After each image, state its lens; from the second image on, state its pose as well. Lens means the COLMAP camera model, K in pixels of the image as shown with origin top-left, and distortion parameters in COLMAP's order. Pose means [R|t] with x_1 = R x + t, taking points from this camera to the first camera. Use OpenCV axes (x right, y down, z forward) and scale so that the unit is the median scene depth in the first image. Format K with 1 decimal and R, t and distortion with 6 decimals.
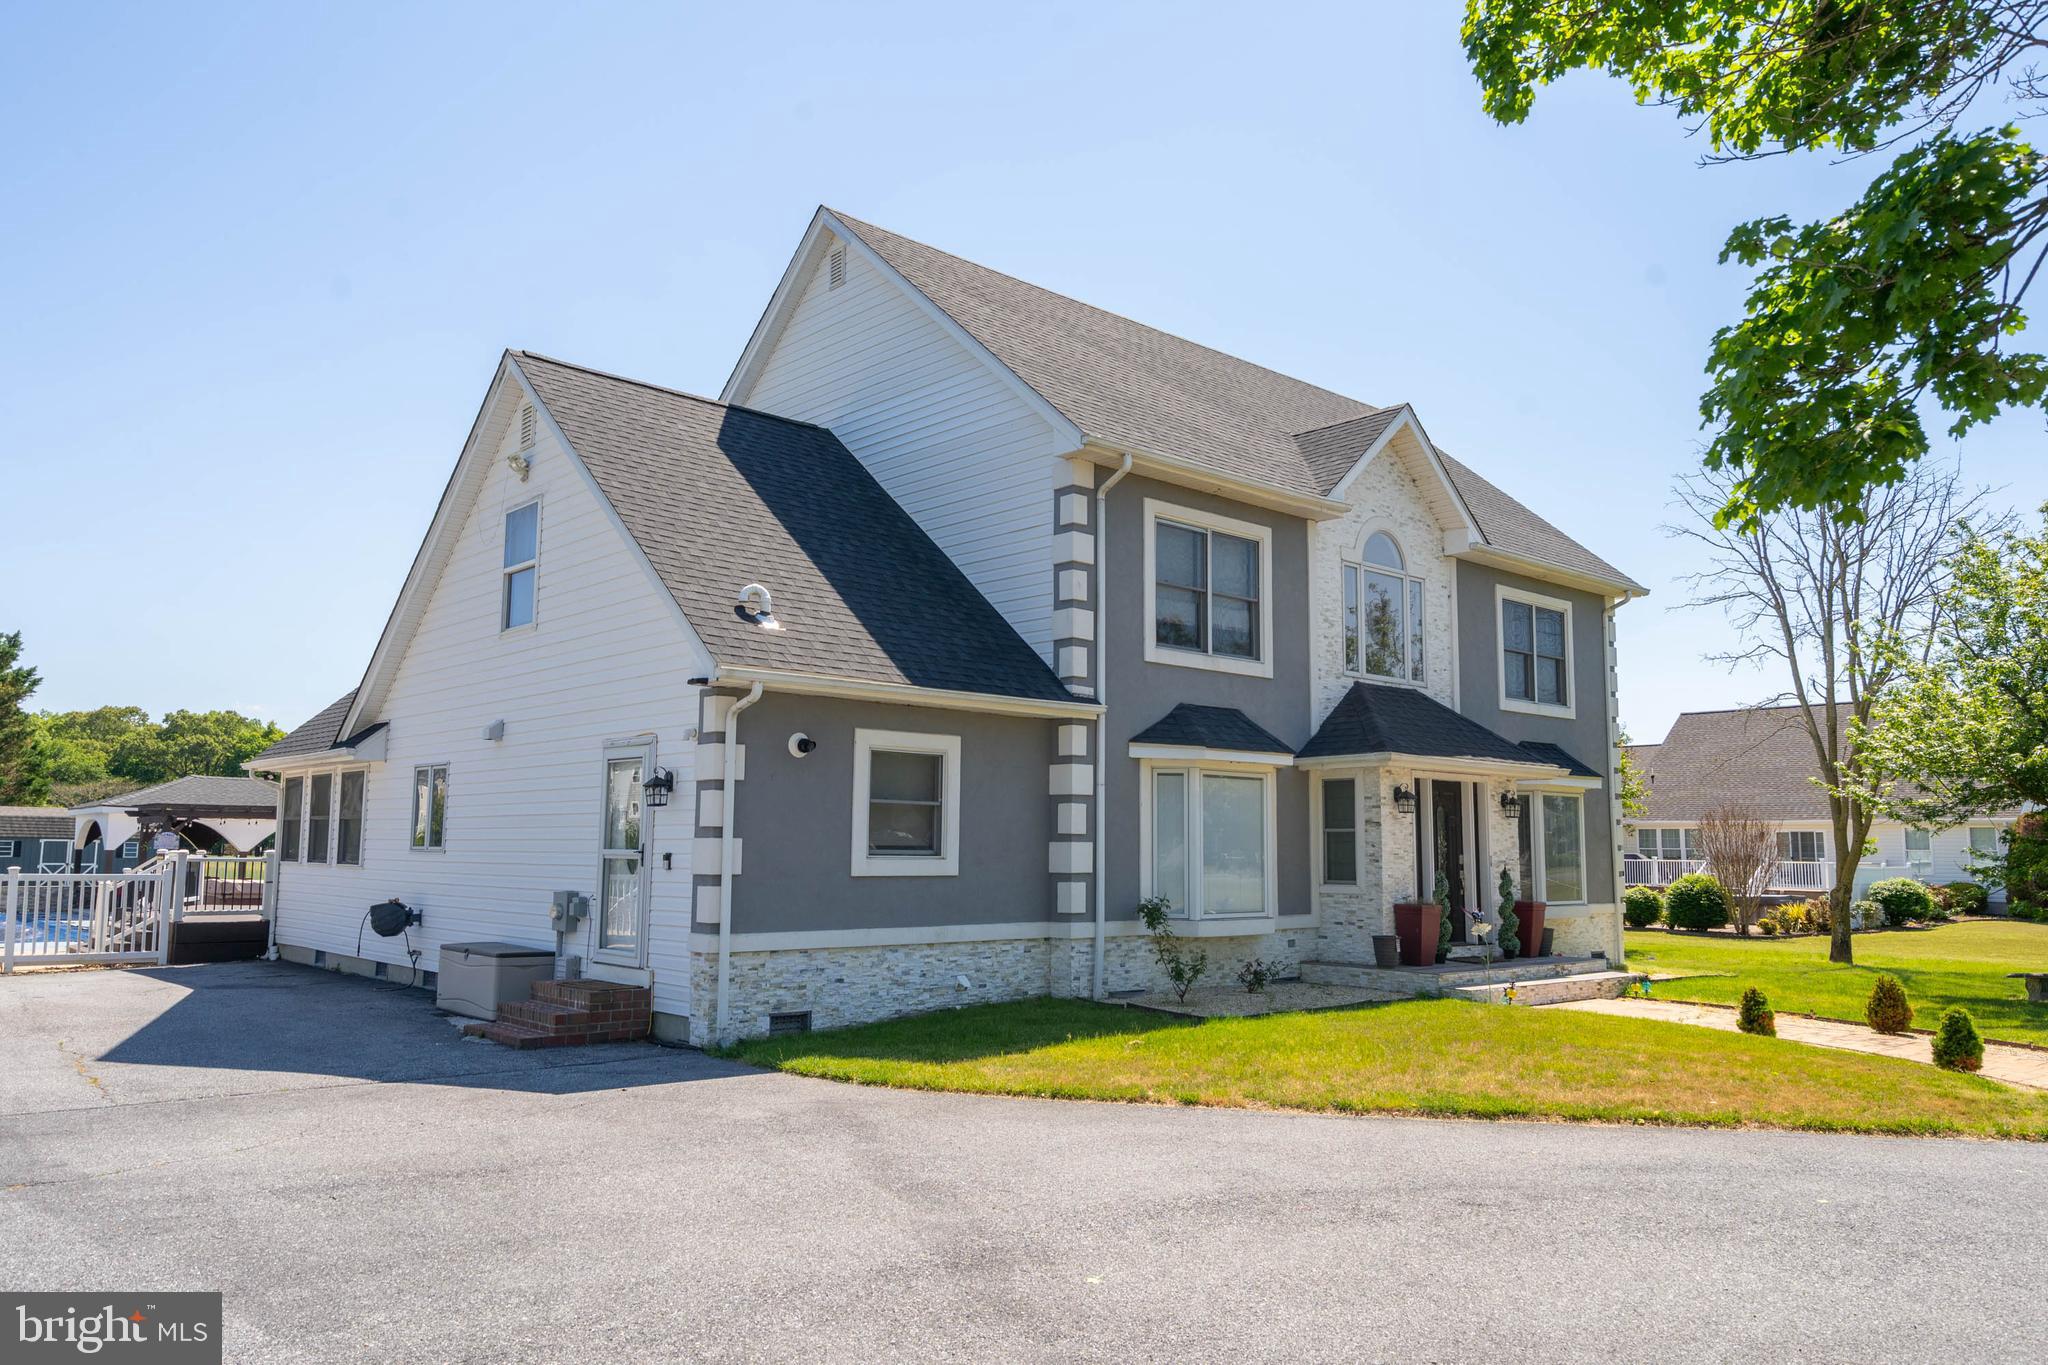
lens RADIAL K [[1444.1, 0, 1024.0], [0, 1444.1, 682.5], [0, 0, 1]] dist [0.001704, -0.000144]
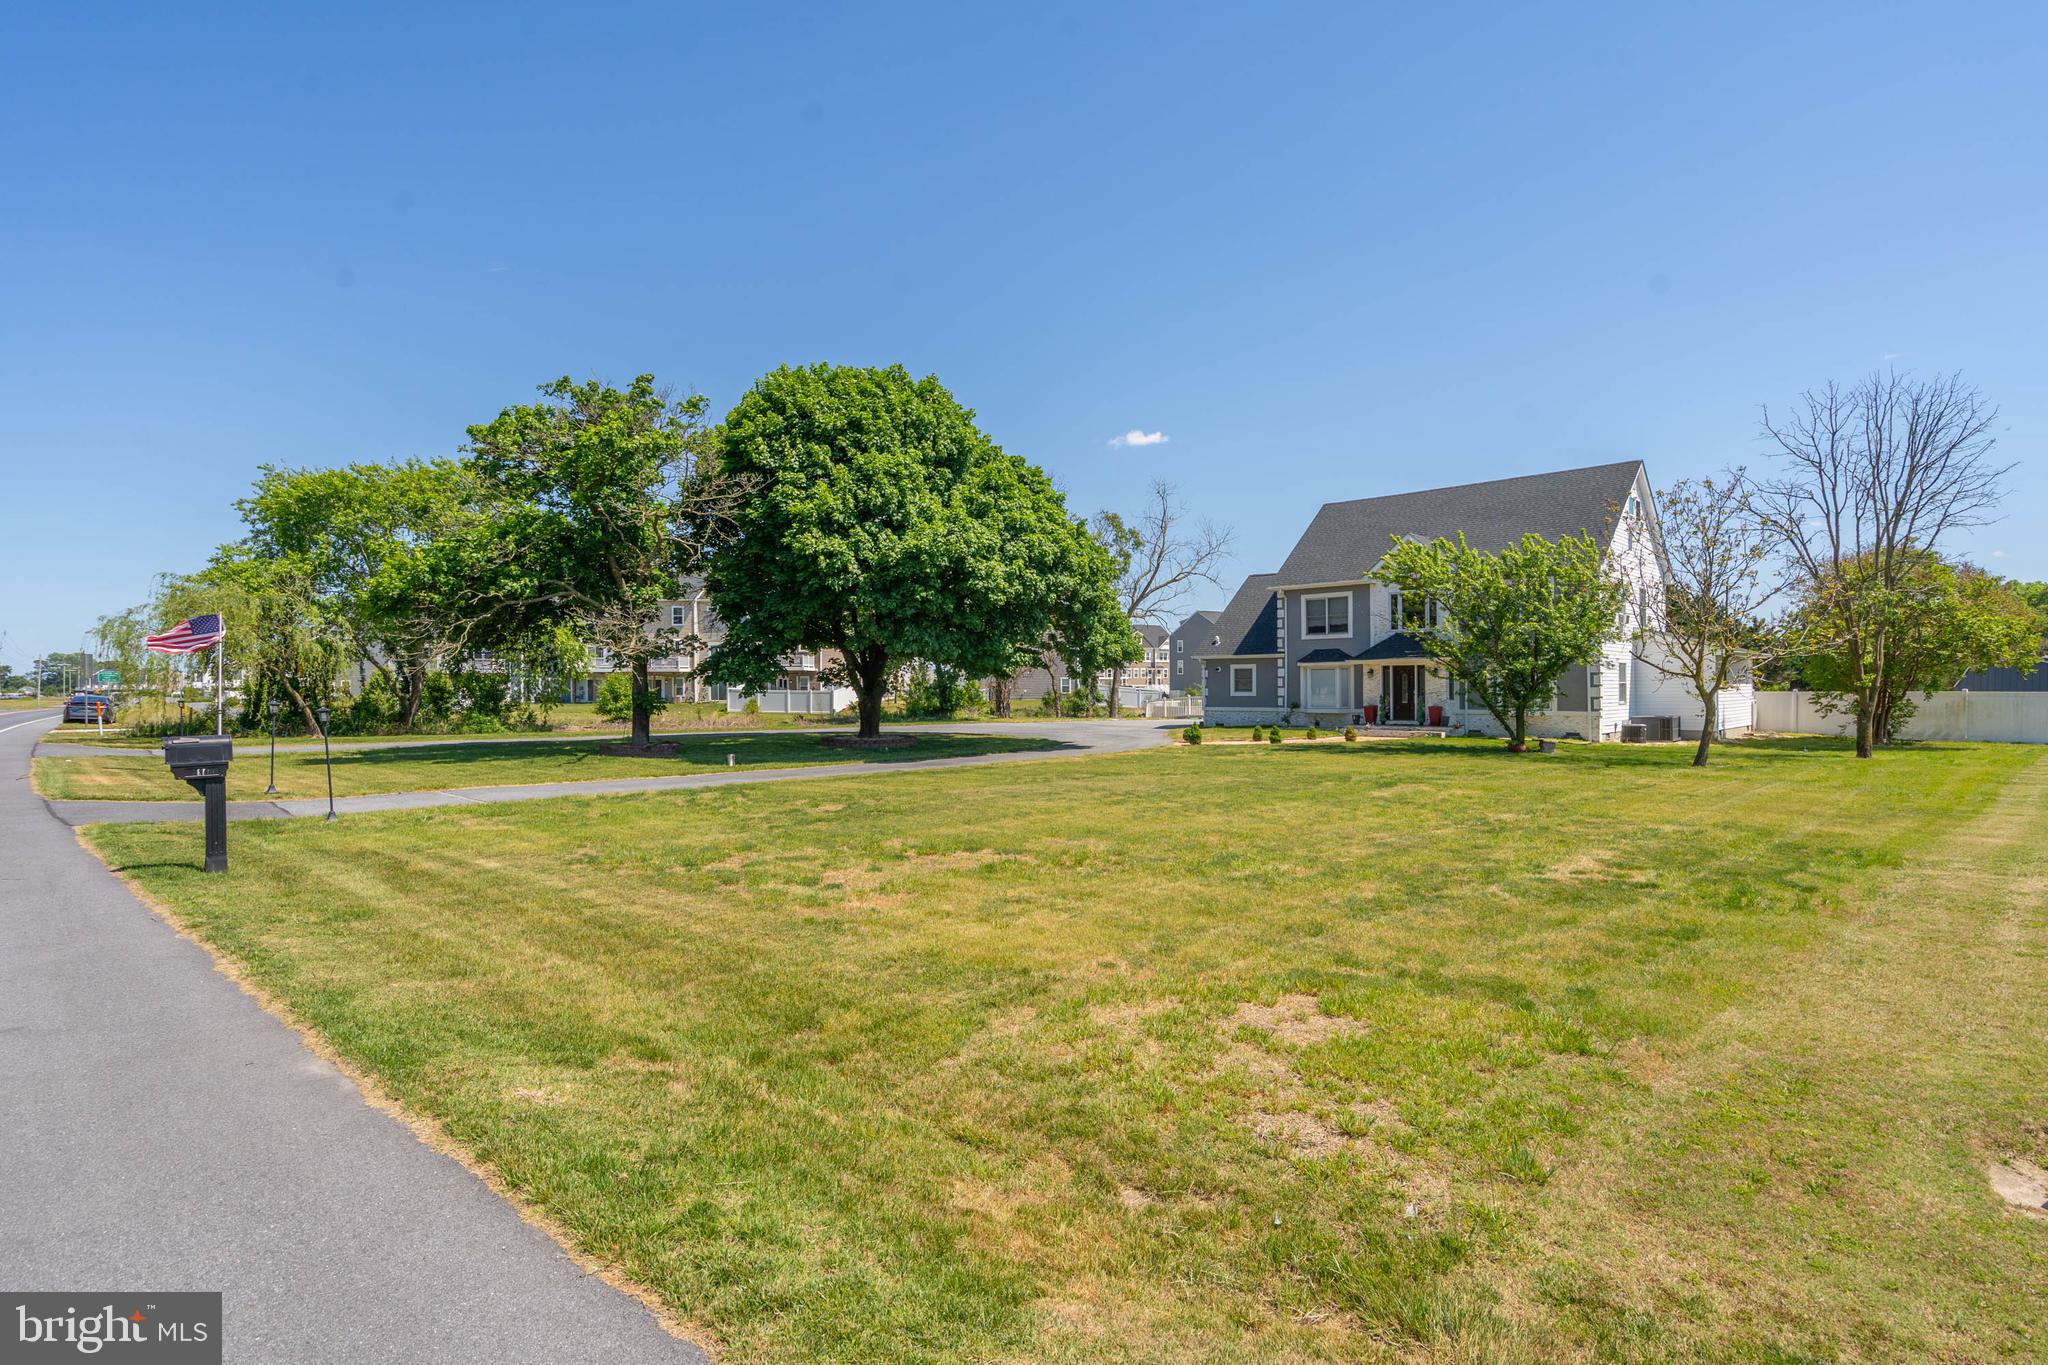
lens RADIAL K [[989.2, 0, 1024.0], [0, 989.2, 682.5], [0, 0, 1]] dist [-0.002223, 0.000345]
pose [[0.053425, -0.013218, -0.998484, 2.546580], [0.121656, 0.992550, -0.006630, 0.024206], [0.991133, -0.121118, 0.054635, 0.127991]]
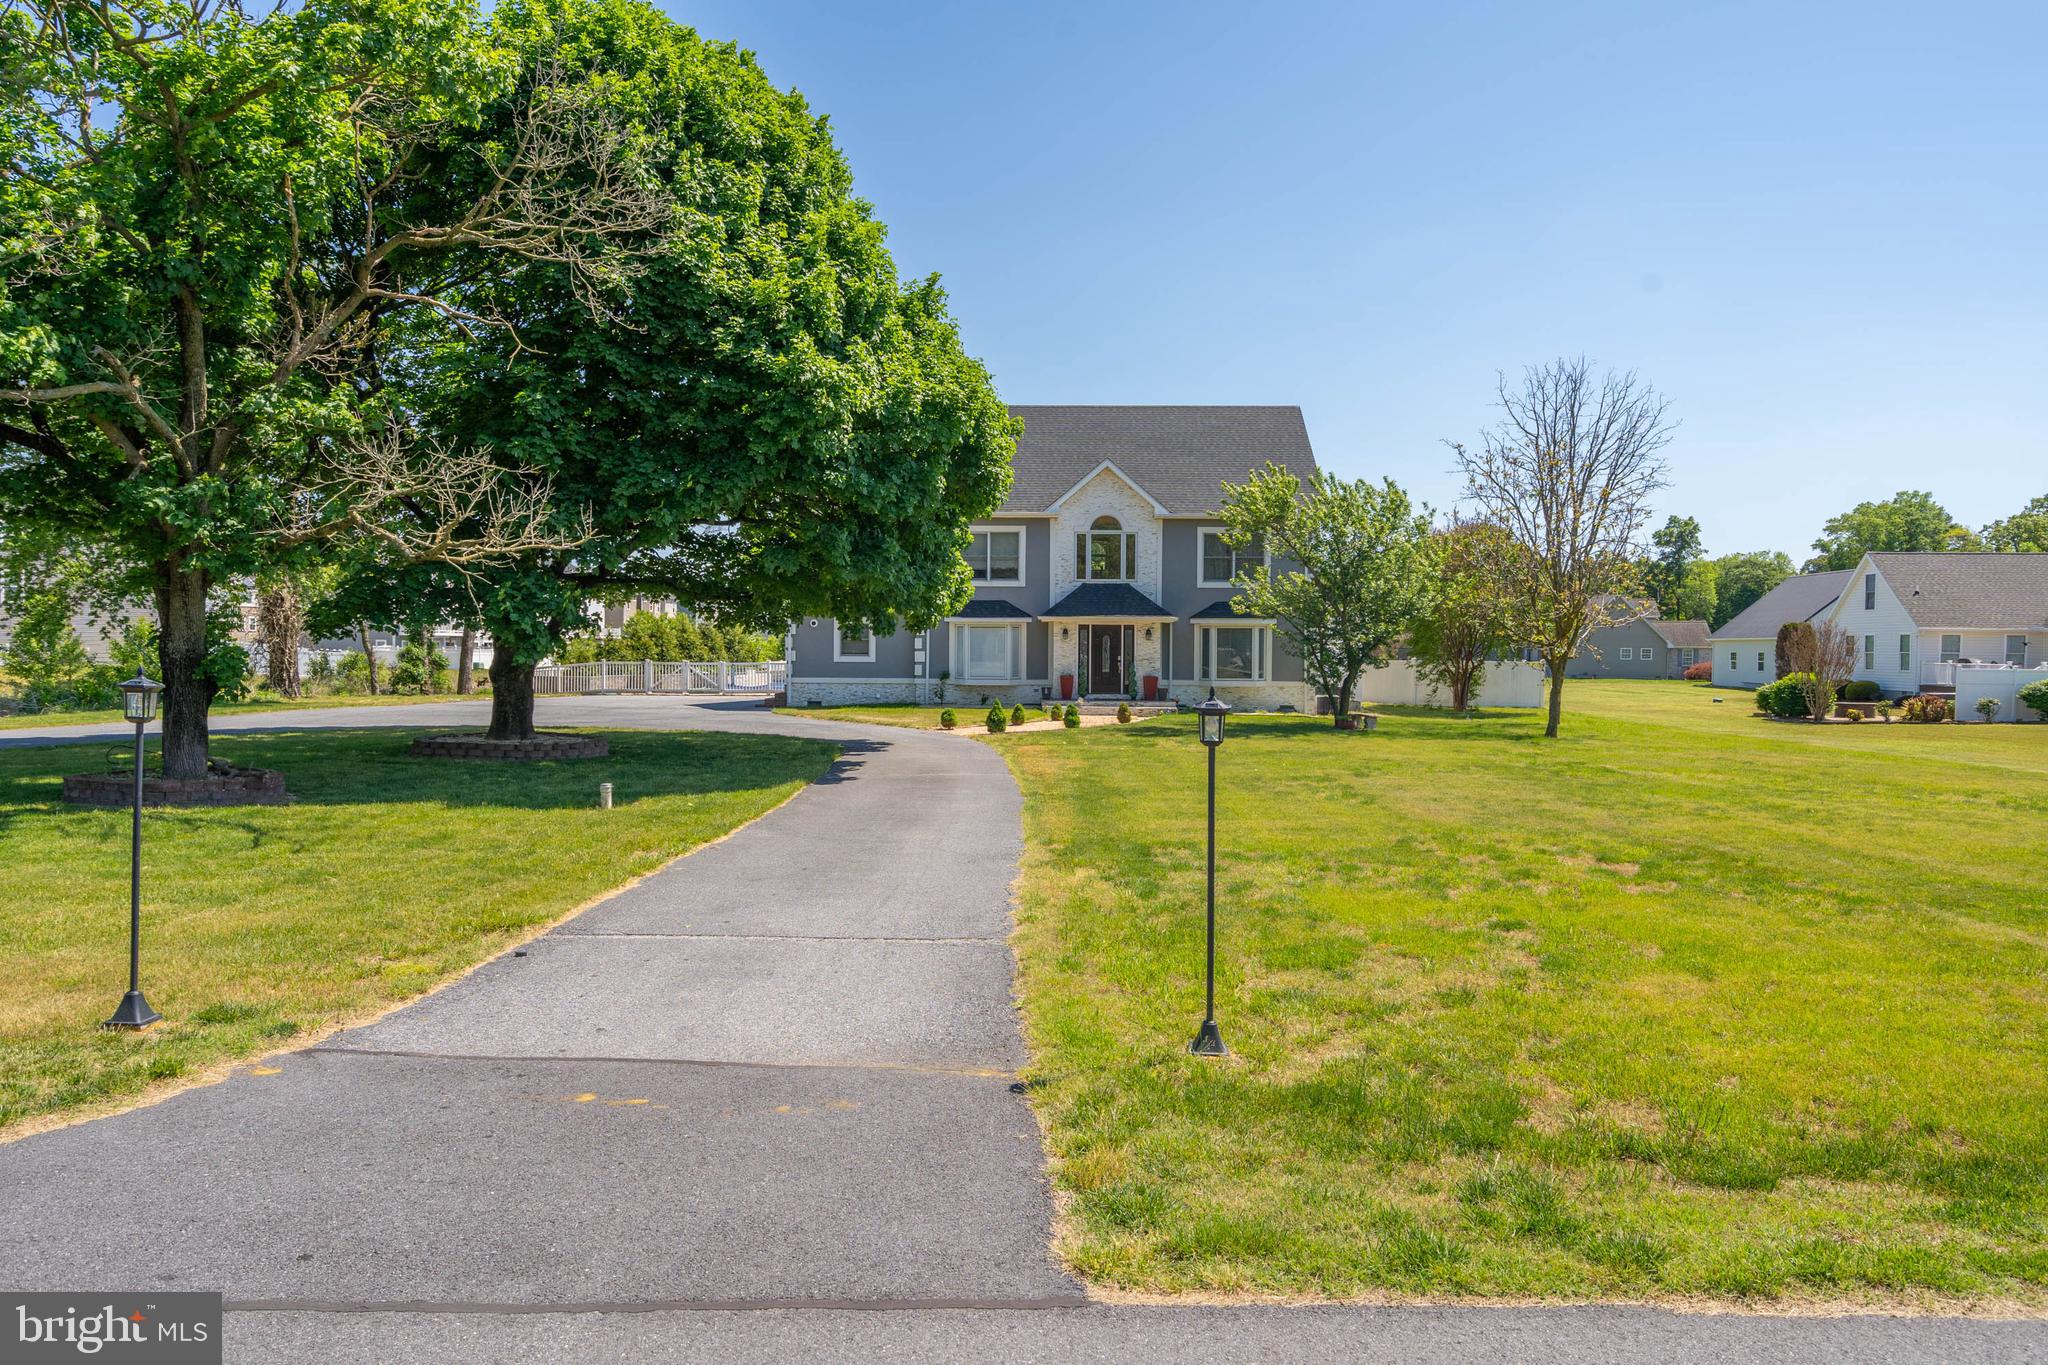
lens RADIAL K [[1326.7, 0, 1024.0], [0, 1326.7, 682.5], [0, 0, 1]] dist [0.000768, 0.005695]
pose [[0.727424, 0.014044, -0.686045, 1.882793], [0.078416, 0.991539, 0.103444, -0.081936], [0.681693, -0.129045, 0.720168, -0.741047]]
